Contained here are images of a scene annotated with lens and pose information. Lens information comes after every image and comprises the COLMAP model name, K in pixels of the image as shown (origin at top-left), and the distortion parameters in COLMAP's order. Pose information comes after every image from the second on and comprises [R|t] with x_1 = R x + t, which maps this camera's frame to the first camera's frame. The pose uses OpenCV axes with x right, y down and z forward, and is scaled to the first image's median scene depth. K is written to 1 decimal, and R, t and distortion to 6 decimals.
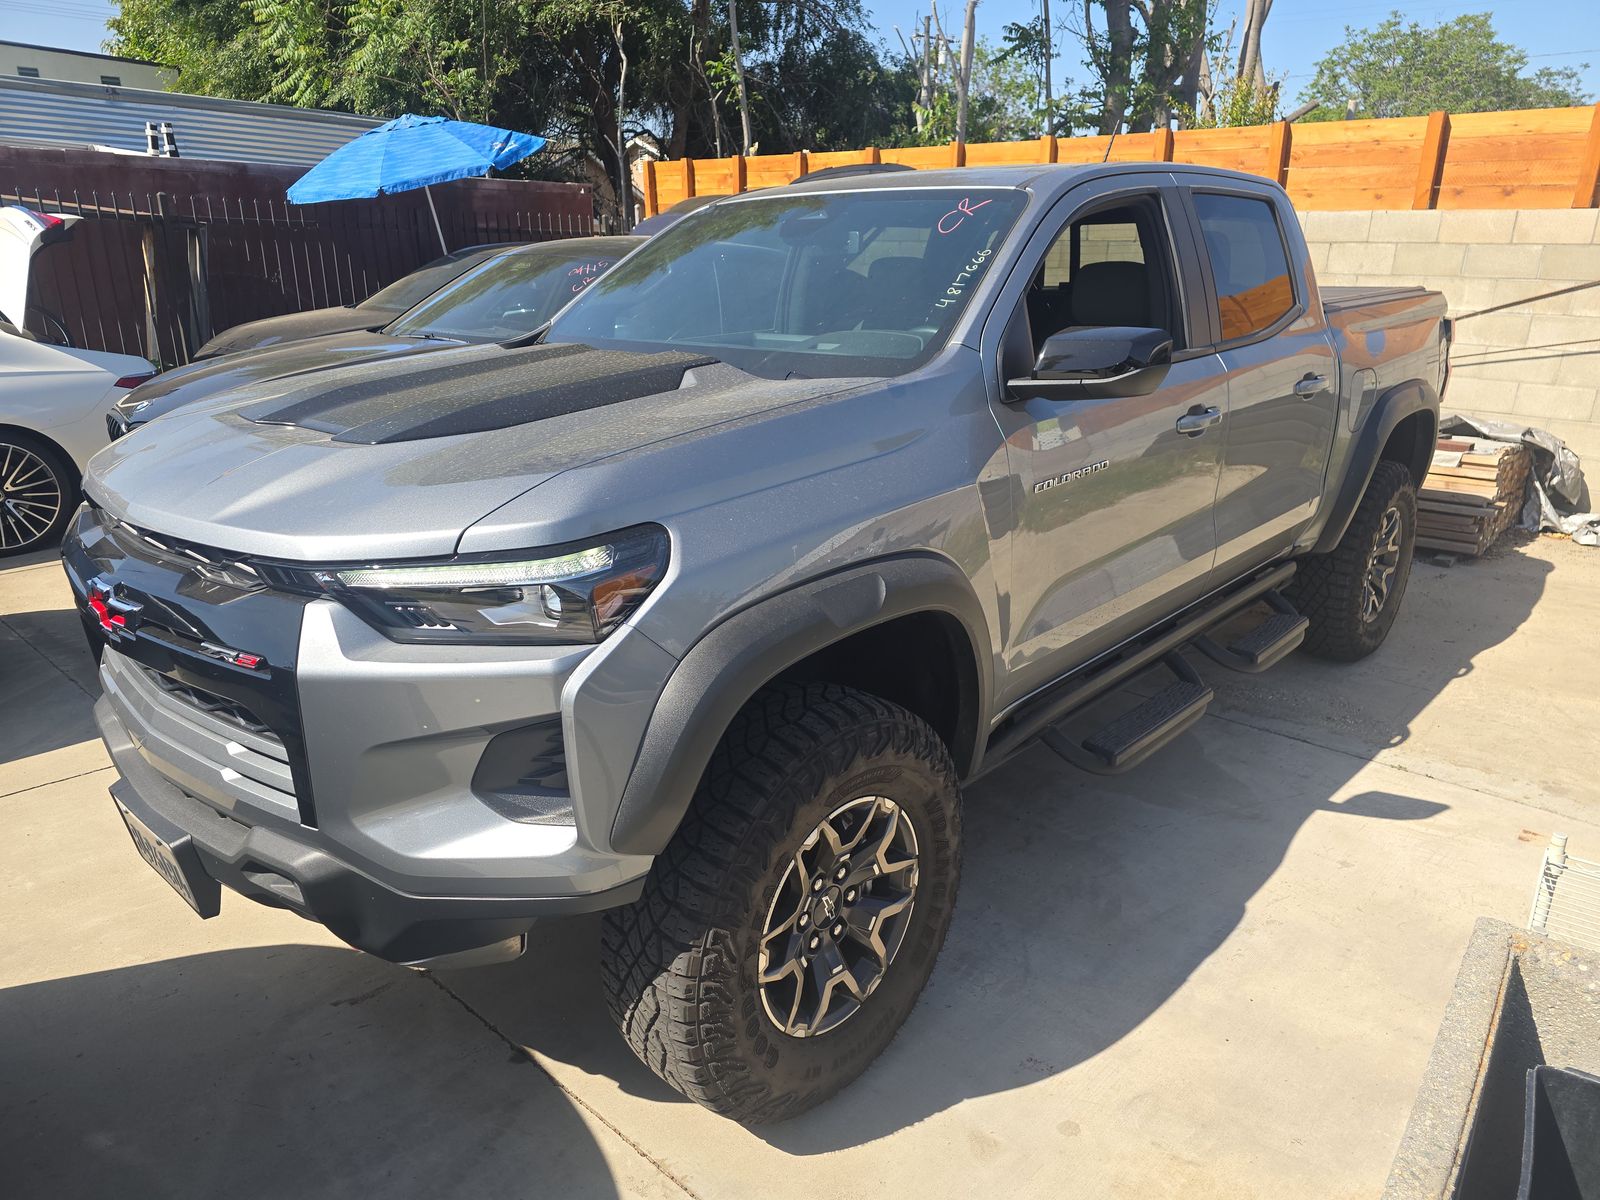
lens RADIAL K [[1141.0, 0, 800.0], [0, 1141.0, 600.0], [0, 0, 1]] dist [0.006982, 0.003421]
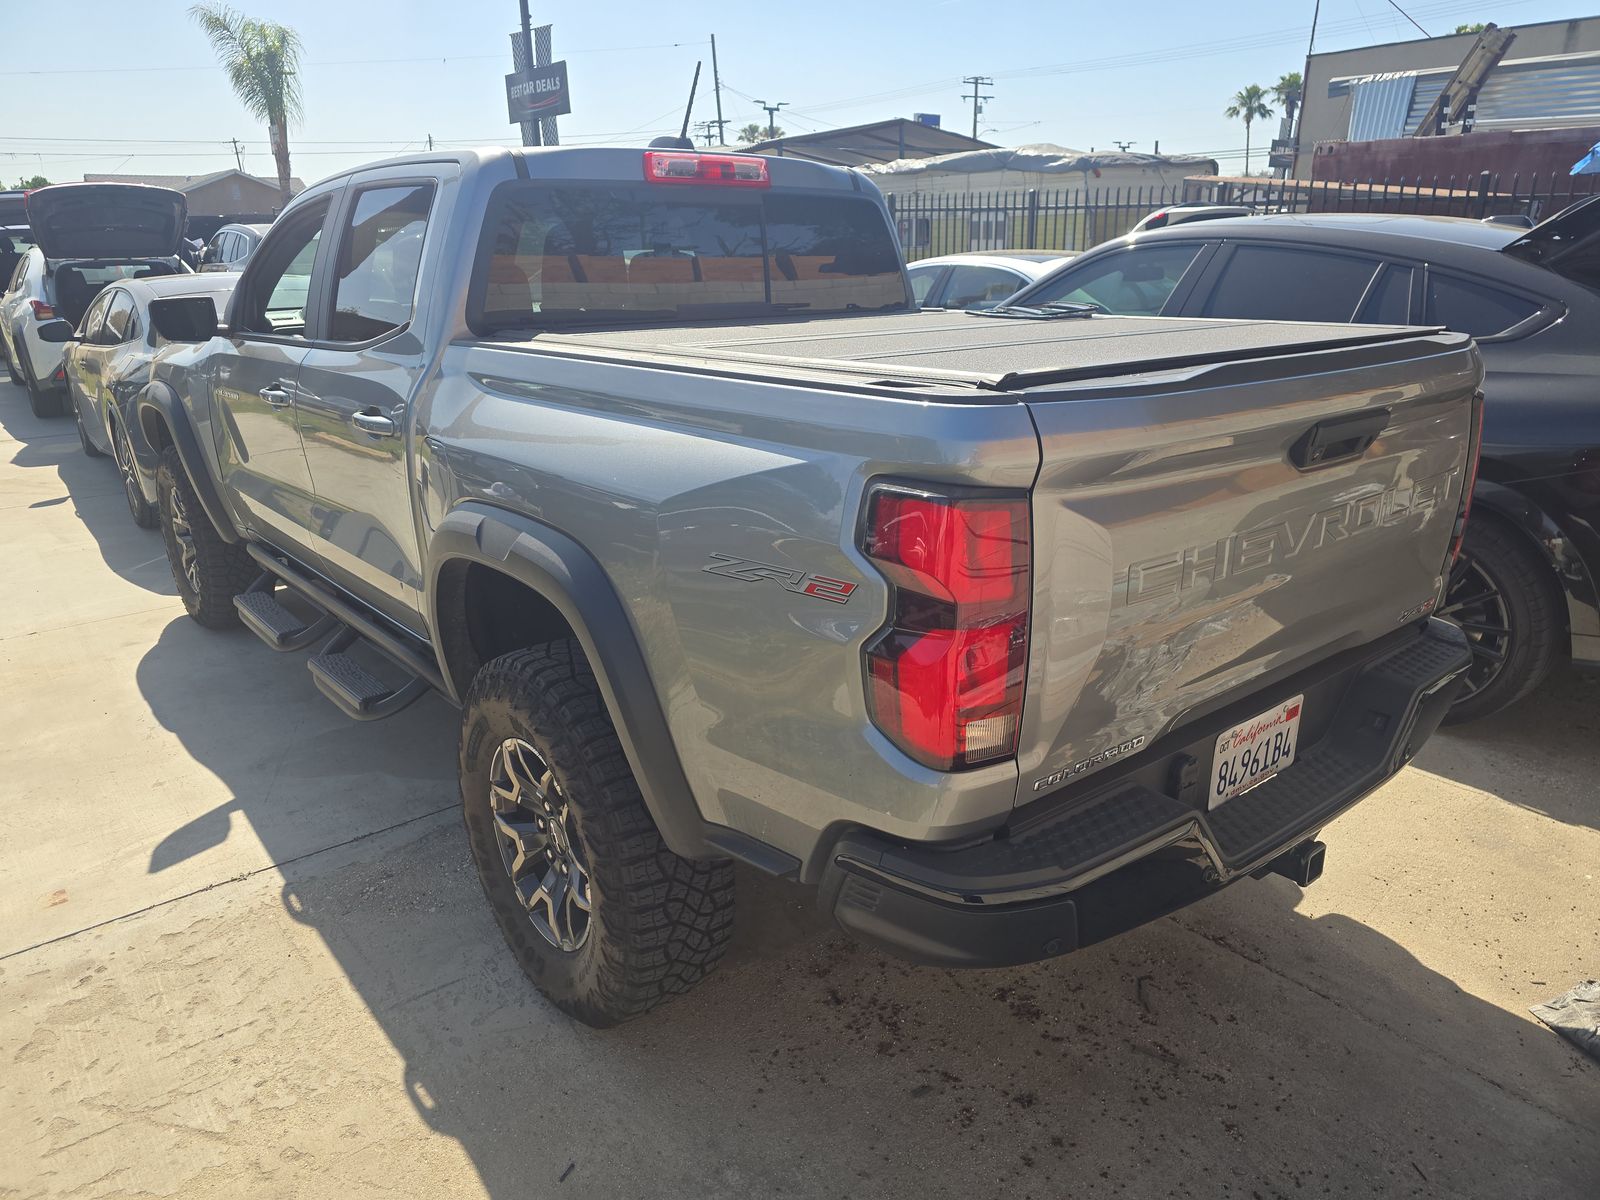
lens RADIAL K [[1141.0, 0, 800.0], [0, 1141.0, 600.0], [0, 0, 1]] dist [0.006982, 0.003421]
pose [[-0.177650, 0.293625, -0.939268, 1.127954], [-0.270980, 0.902956, 0.333526, -0.404908], [0.946050, 0.313774, -0.080844, 1.333671]]
